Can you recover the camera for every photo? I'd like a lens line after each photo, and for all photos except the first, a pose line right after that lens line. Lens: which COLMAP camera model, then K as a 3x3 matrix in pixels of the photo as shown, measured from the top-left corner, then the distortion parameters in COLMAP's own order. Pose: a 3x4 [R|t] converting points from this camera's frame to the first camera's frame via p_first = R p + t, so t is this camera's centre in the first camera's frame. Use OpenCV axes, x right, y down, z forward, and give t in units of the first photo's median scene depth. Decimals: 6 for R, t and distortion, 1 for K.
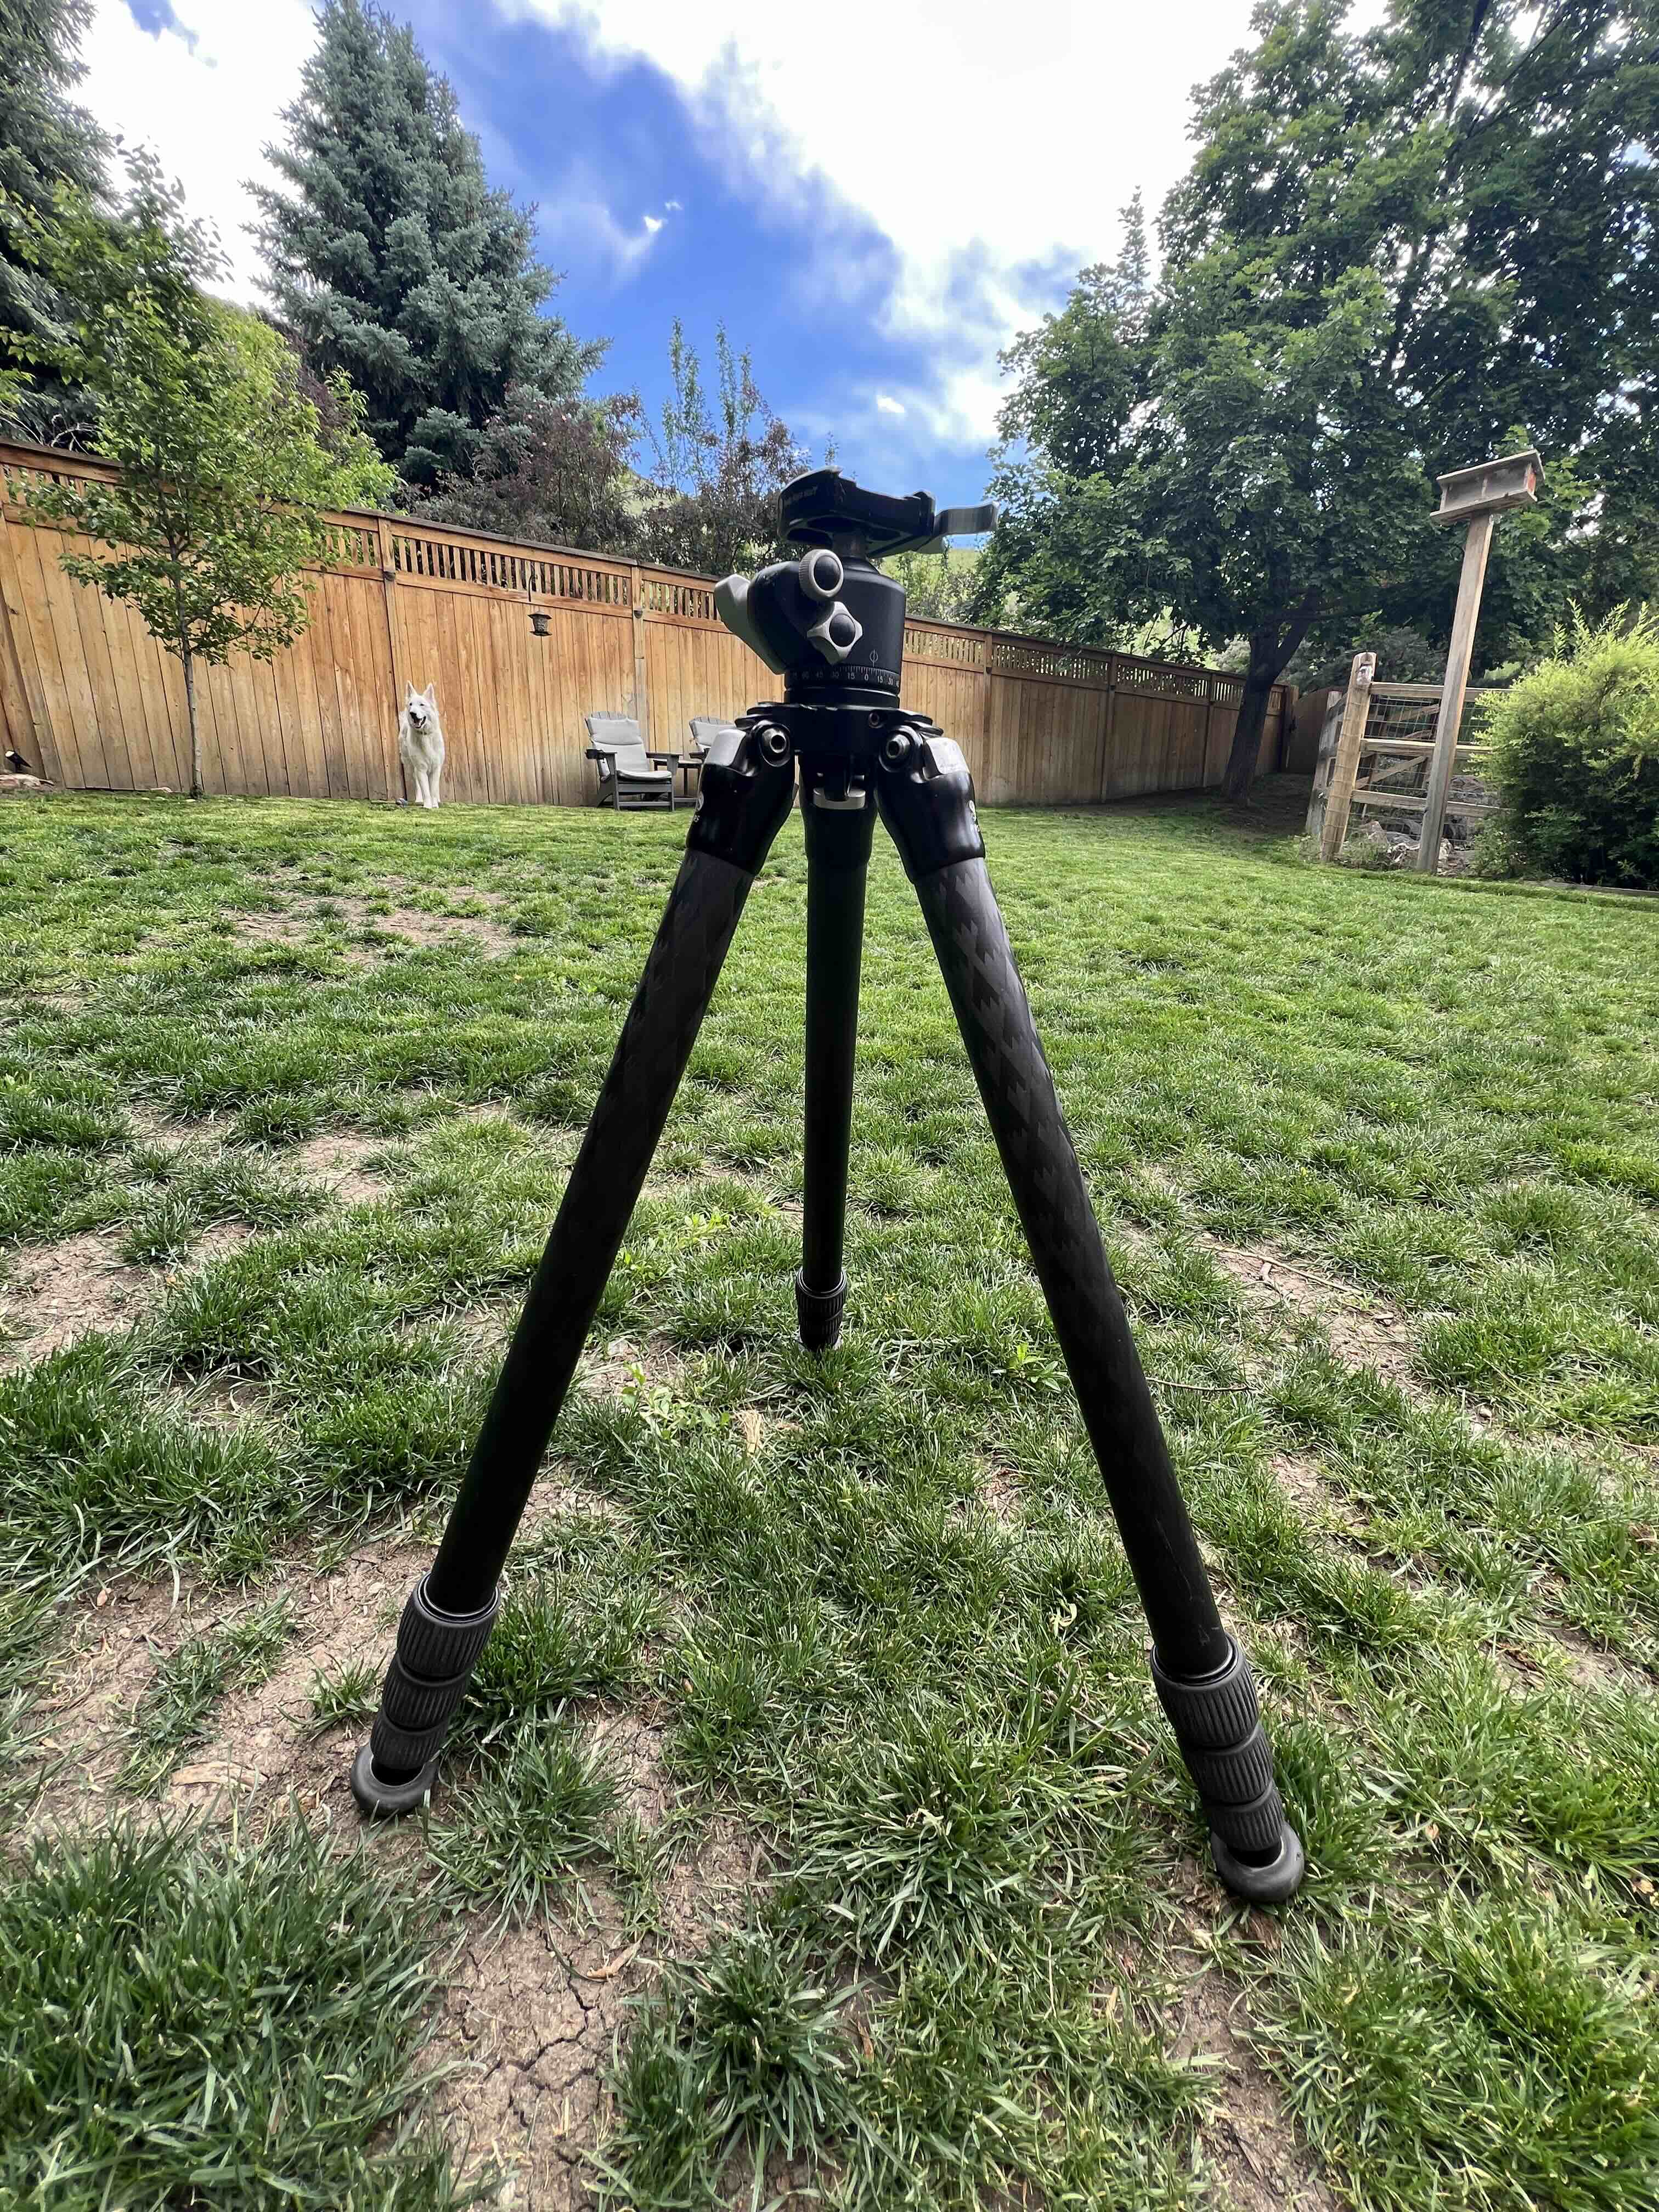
lens RADIAL K [[883.5, 0, 829.5], [0, 883.5, 1106.0], [0, 0, 1]] dist [-0.006489, 0.000438]
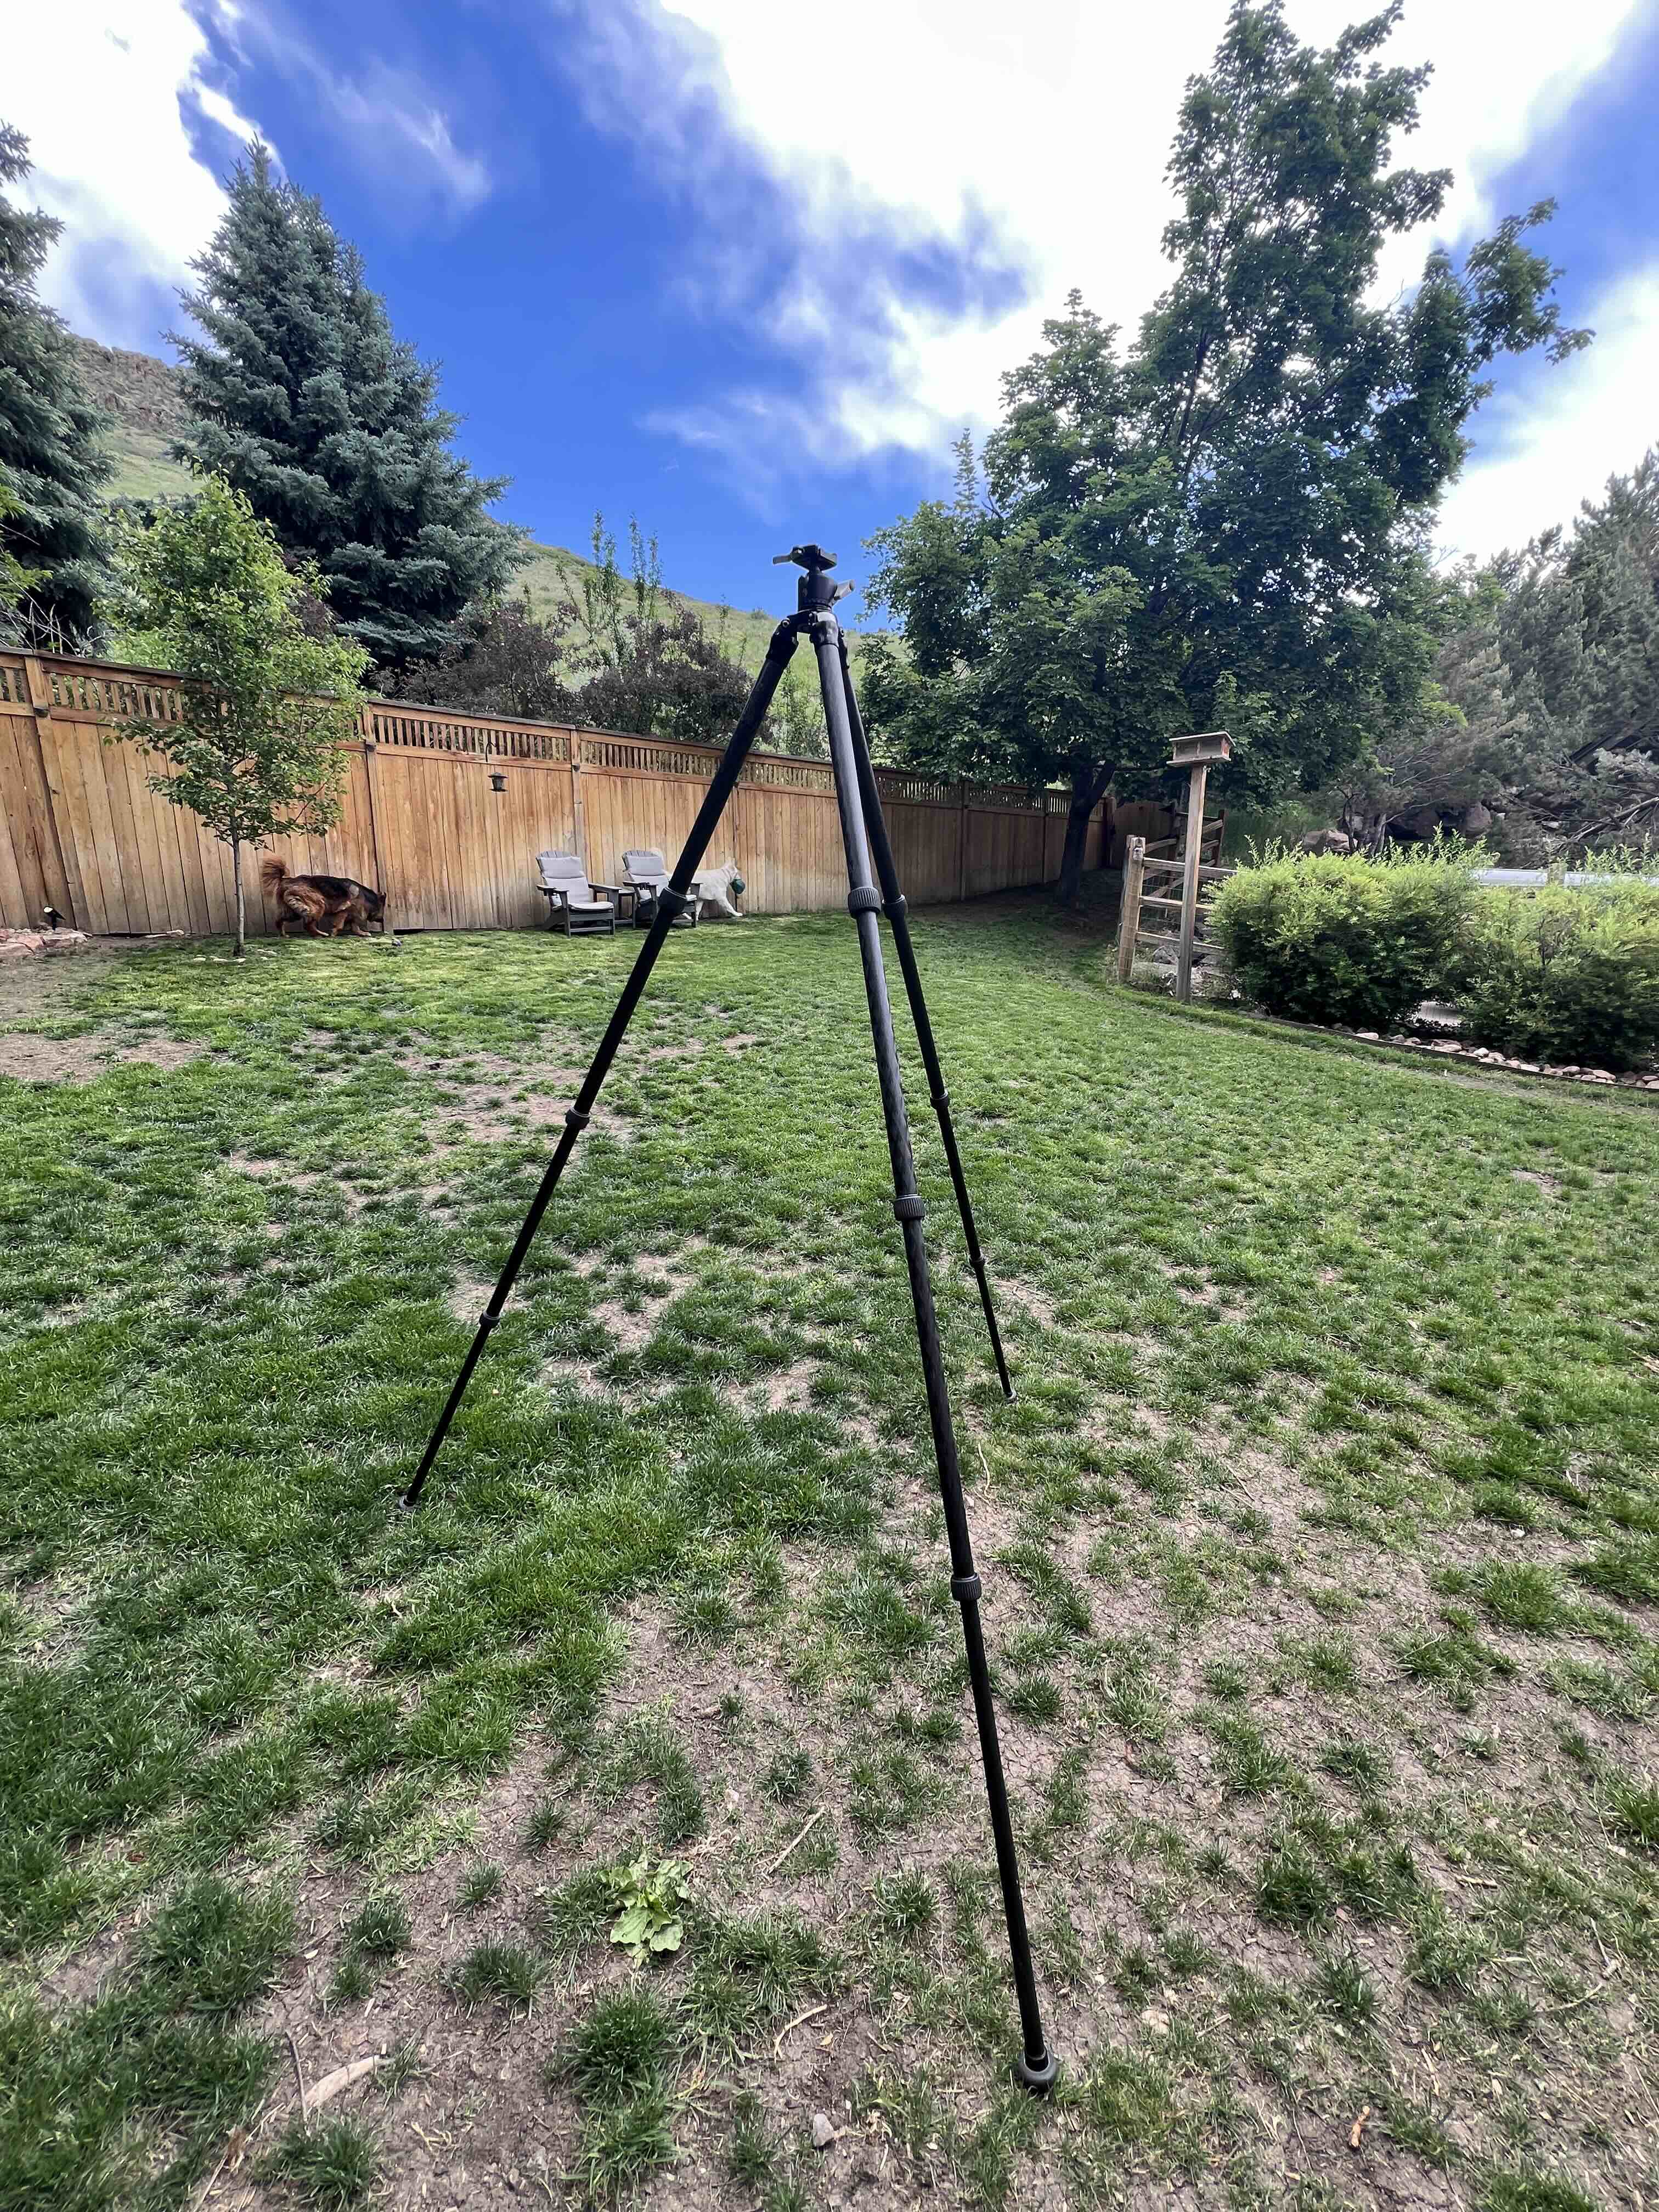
lens RADIAL K [[879.7, 0, 829.5], [0, 879.7, 1106.0], [0, 0, 1]] dist [-0.000114, 0.000015]
pose [[0.990491, -0.035384, 0.132949, -0.056569], [0.041391, 0.998230, -0.042692, -0.038744], [-0.131204, 0.047789, 0.990203, -0.222612]]
